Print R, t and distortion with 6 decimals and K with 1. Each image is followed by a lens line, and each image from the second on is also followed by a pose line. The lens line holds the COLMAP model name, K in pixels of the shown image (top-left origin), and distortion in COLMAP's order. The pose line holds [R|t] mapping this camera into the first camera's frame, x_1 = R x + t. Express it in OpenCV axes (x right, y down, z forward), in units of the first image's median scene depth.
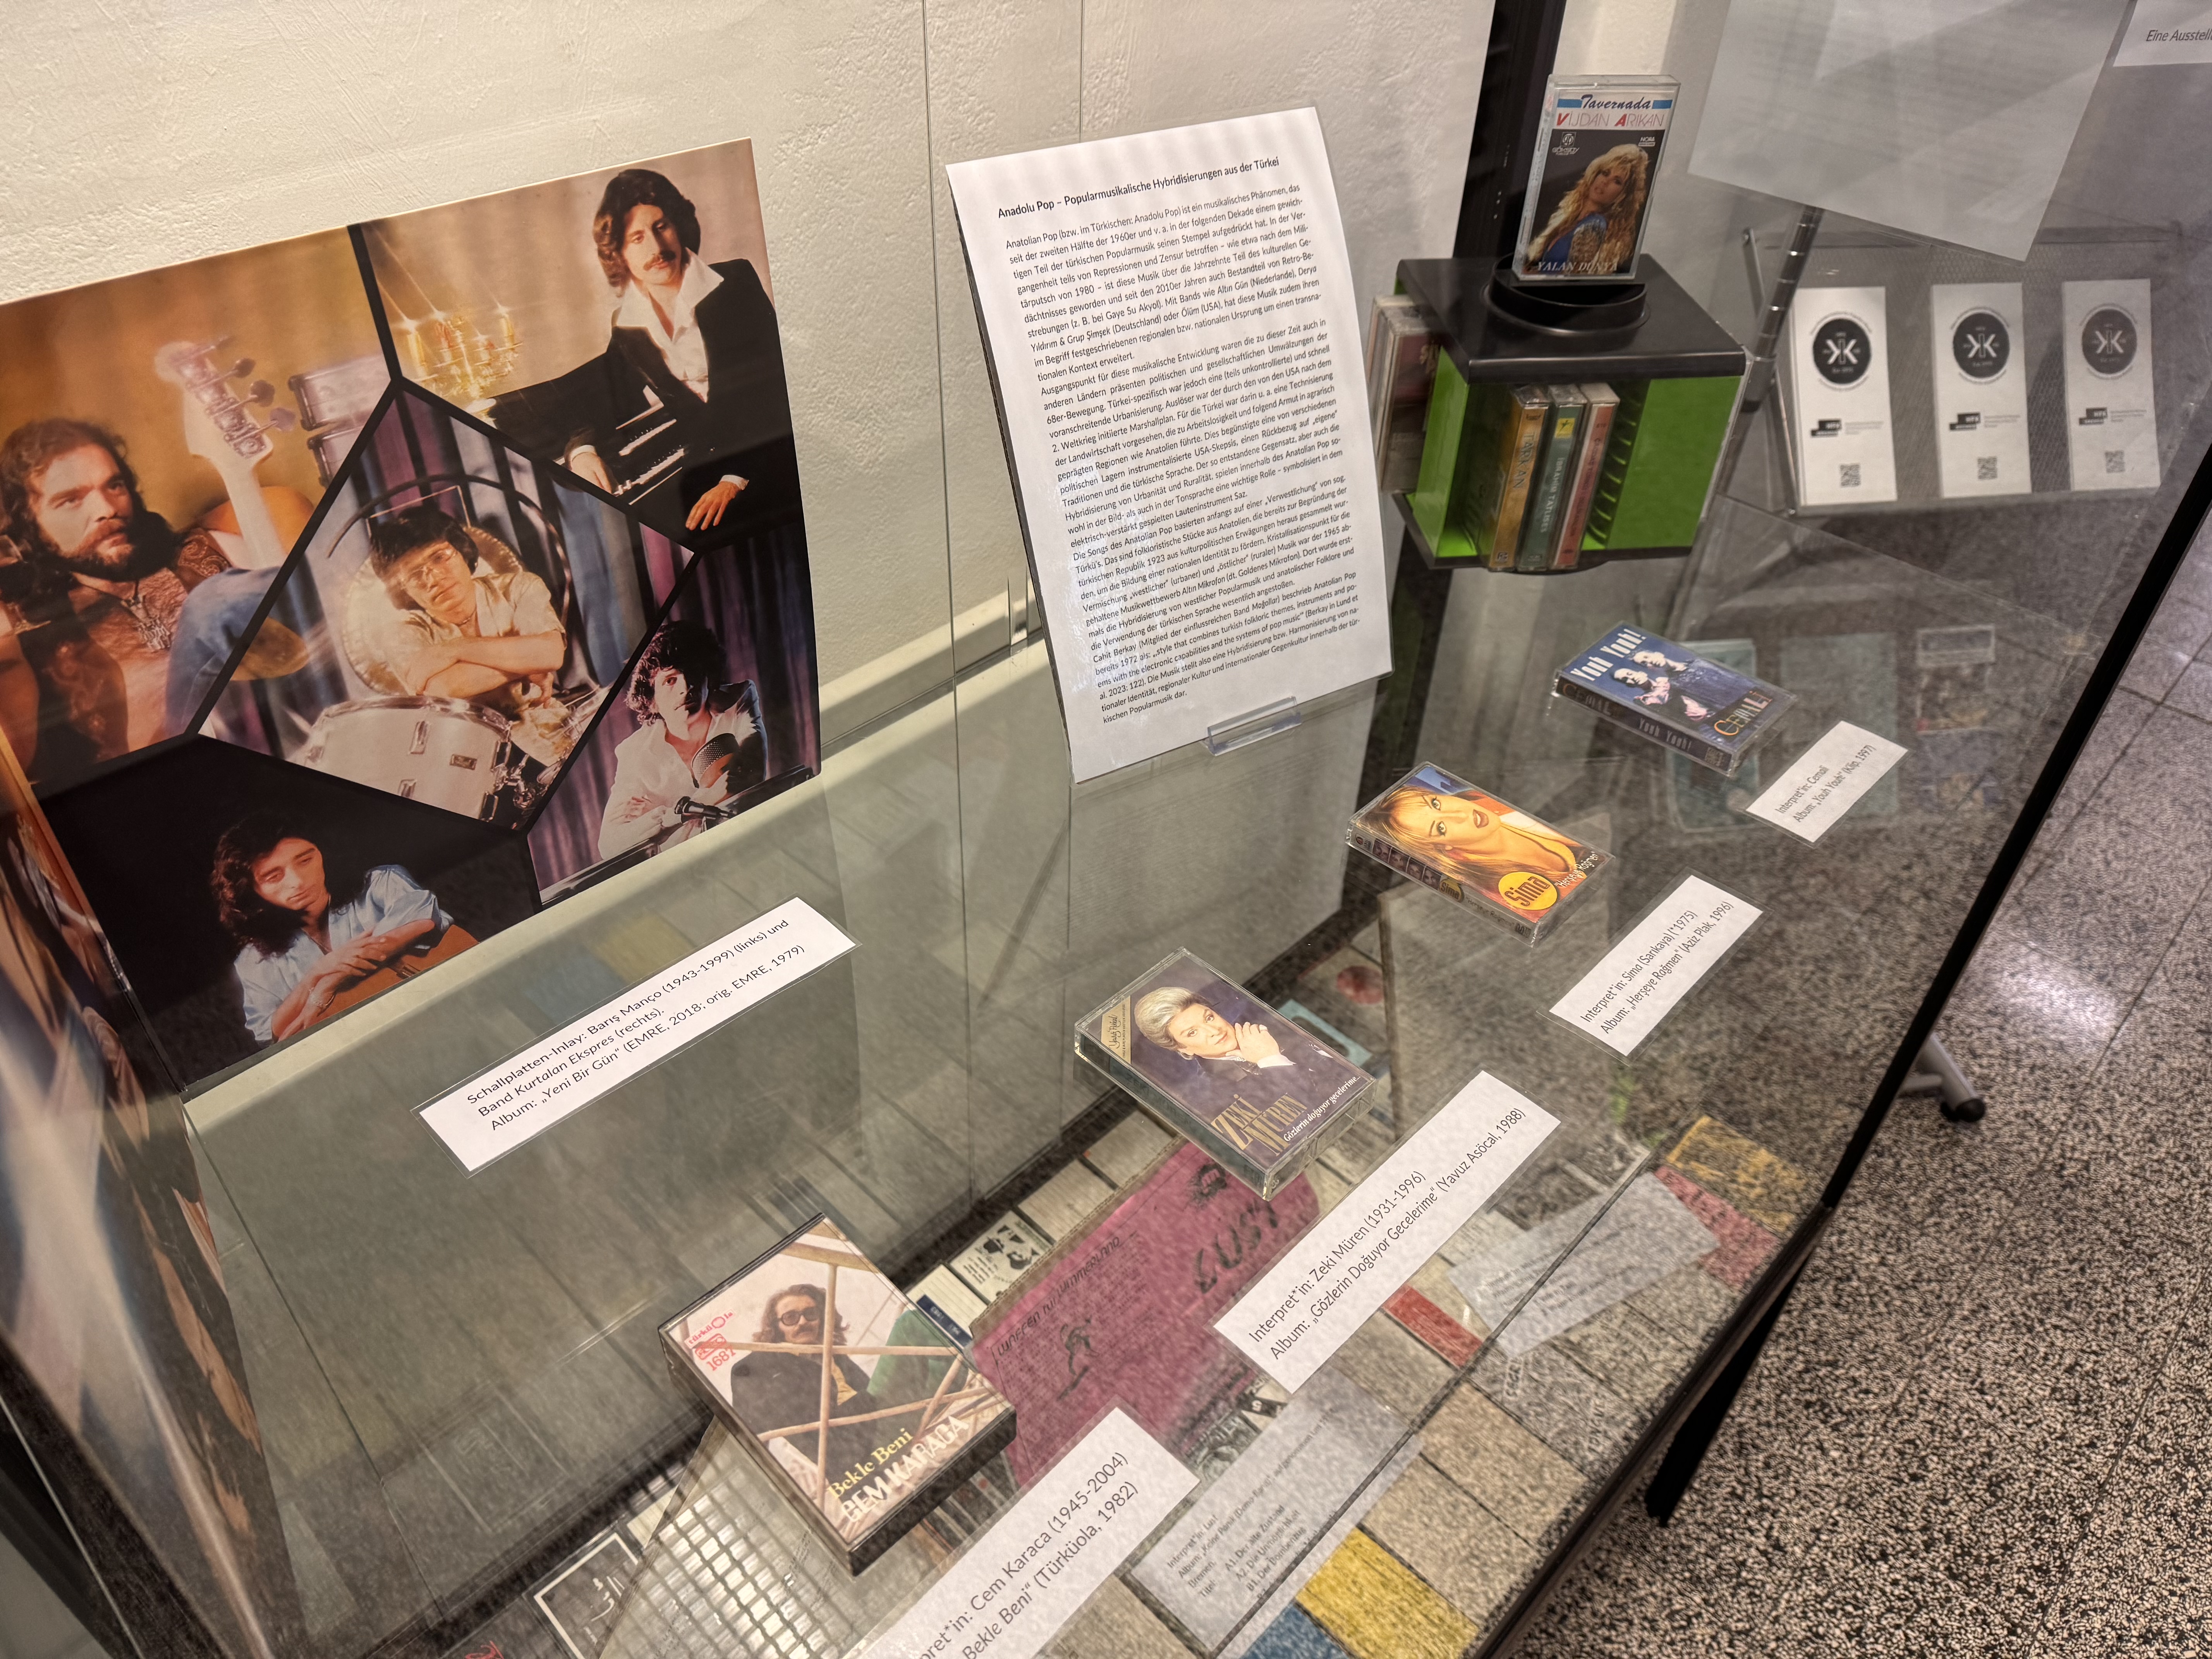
lens RADIAL K [[1582.7, 0, 1106.0], [0, 1582.7, 829.5], [0, 0, 1]] dist [0.038777, -0.112127]
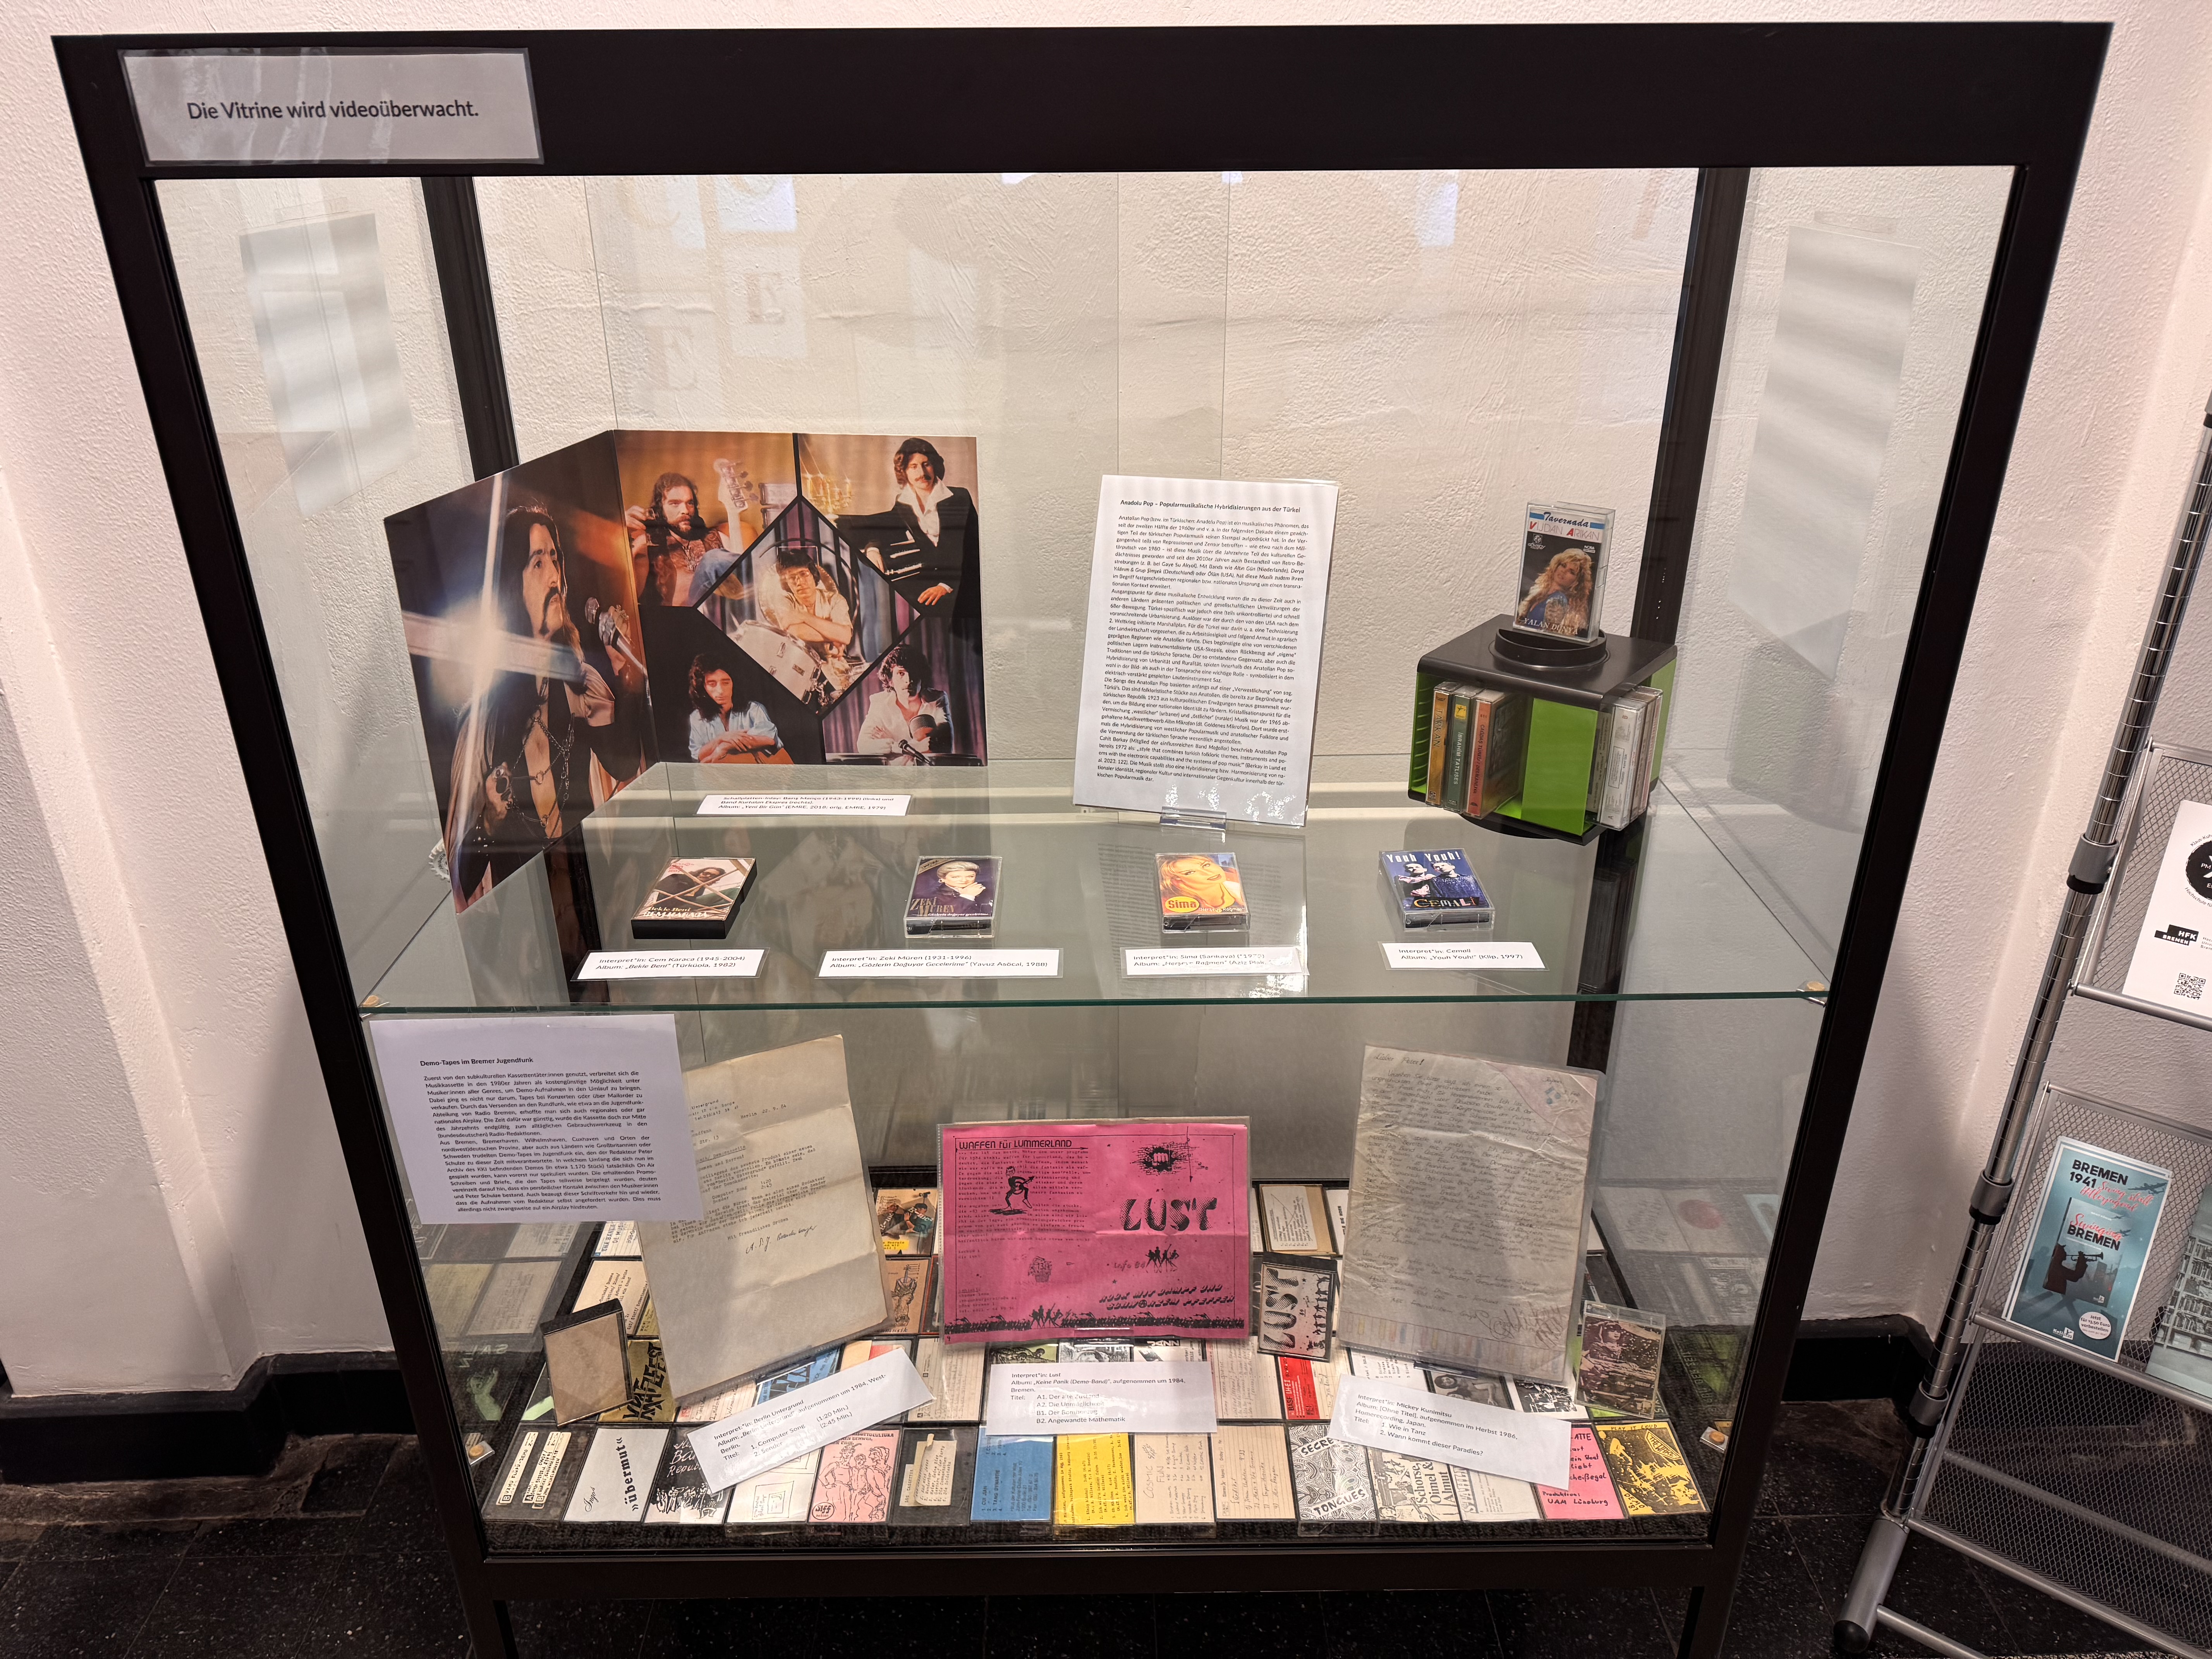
lens RADIAL K [[1508.2, 0, 1100.0], [0, 1508.2, 815.0], [0, 0, 1]] dist [0.081315, -0.100195]
pose [[0.704229, 0.269426, -0.656864, 1.418983], [-0.438191, 0.892898, -0.103548, 0.183736], [0.558614, 0.360753, 0.746865, -0.305950]]
